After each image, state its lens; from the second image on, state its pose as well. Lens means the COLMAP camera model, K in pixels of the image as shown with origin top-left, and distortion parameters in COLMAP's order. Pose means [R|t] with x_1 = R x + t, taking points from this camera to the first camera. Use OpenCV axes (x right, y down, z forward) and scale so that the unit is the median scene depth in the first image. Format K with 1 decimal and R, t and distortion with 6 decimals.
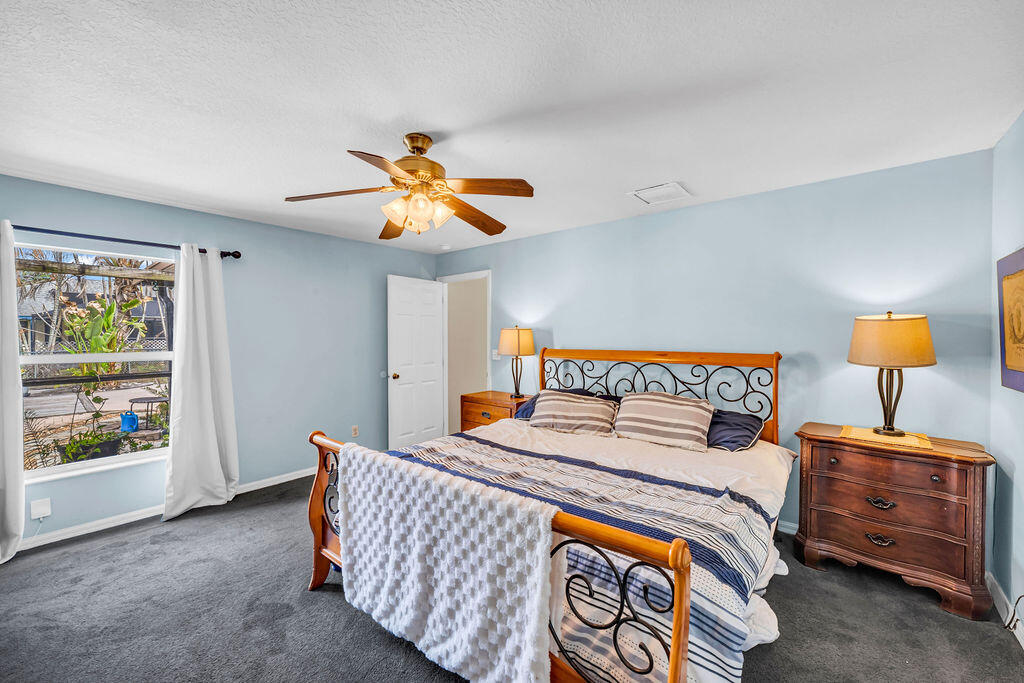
lens RADIAL K [[402.7, 0, 516.4], [0, 402.7, 337.1], [0, 0, 1]] dist [-0.013887, 0.000692]
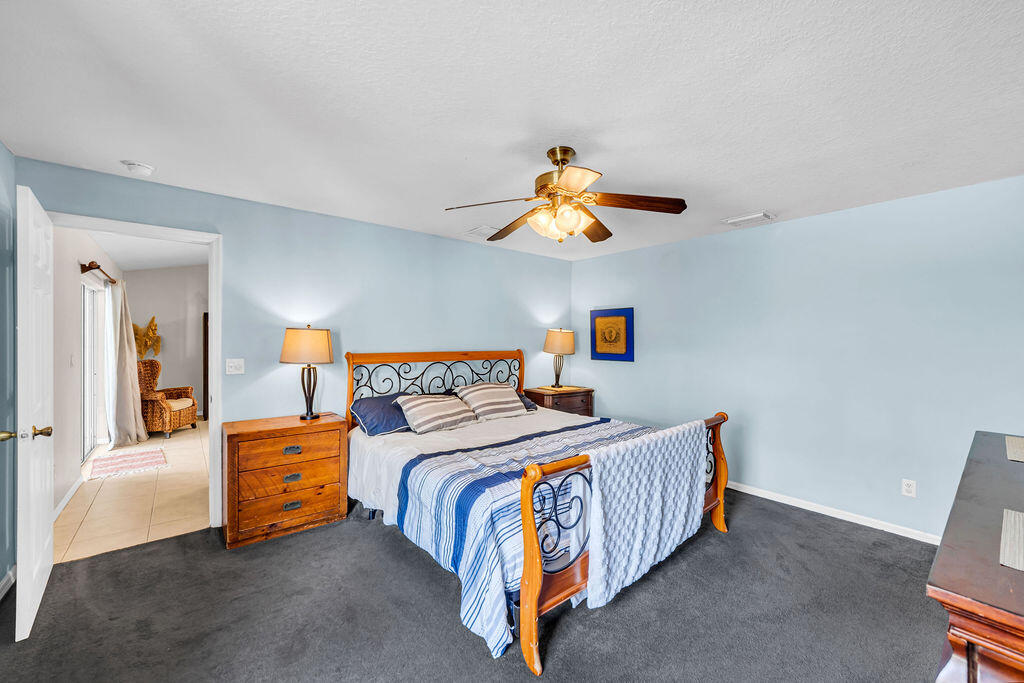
lens RADIAL K [[402.7, 0, 516.4], [0, 402.7, 337.1], [0, 0, 1]] dist [-0.013887, 0.000692]
pose [[0.188610, 0.008949, 0.982011, -0.877476], [-0.001700, 0.999960, -0.008786, 0.002087], [-0.982051, -0.000013, 0.188618, 0.624299]]
